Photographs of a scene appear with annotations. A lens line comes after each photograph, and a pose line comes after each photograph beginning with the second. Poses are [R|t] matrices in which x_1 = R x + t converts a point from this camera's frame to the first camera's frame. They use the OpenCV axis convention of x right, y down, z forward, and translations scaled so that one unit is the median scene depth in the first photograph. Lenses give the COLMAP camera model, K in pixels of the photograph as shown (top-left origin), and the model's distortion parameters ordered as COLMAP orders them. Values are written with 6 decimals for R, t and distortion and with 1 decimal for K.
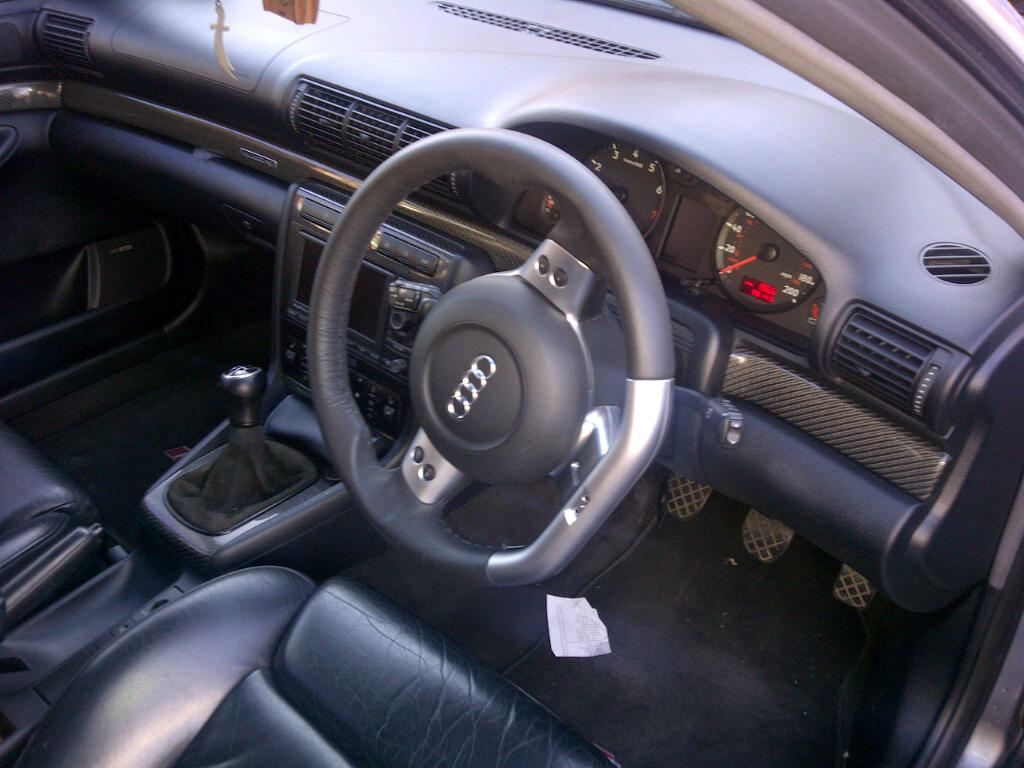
lens RADIAL K [[1089.1, 0, 512.0], [0, 1089.1, 384.0], [0, 0, 1]] dist [-0.006067, -0.006809]
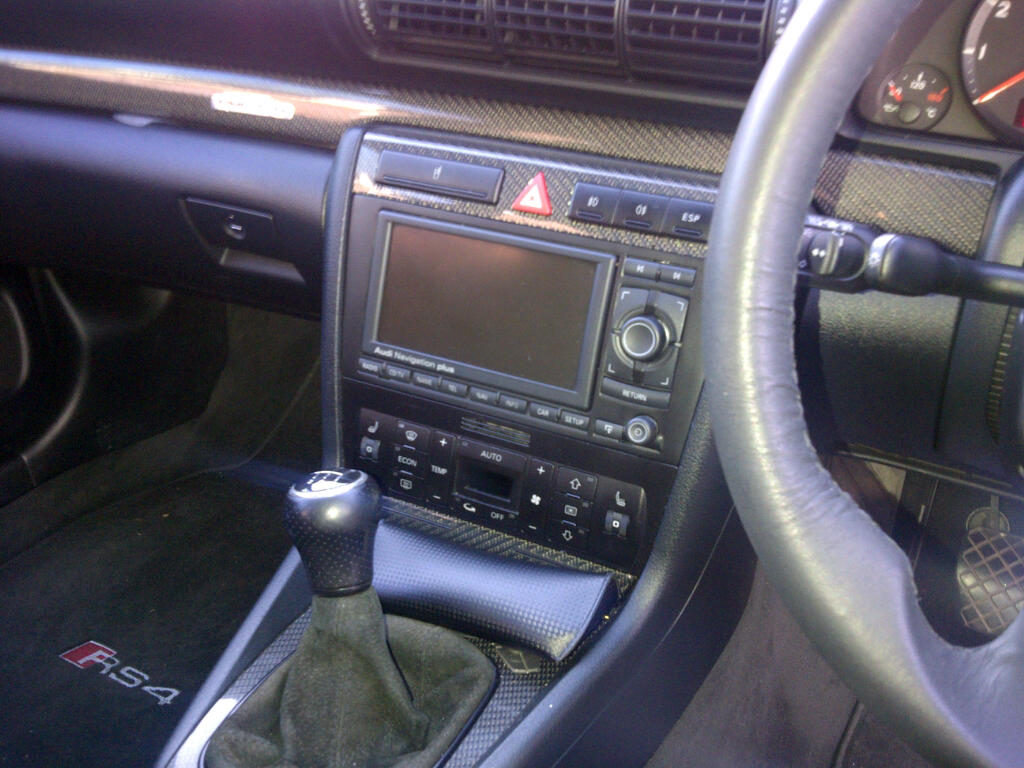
lens RADIAL K [[1089.1, 0, 512.0], [0, 1089.1, 384.0], [0, 0, 1]] dist [-0.006067, -0.006809]
pose [[0.969875, -0.112584, 0.216026, -0.268911], [0.133734, 0.987289, -0.085881, -0.001921], [-0.203611, 0.112184, 0.972603, 0.500589]]
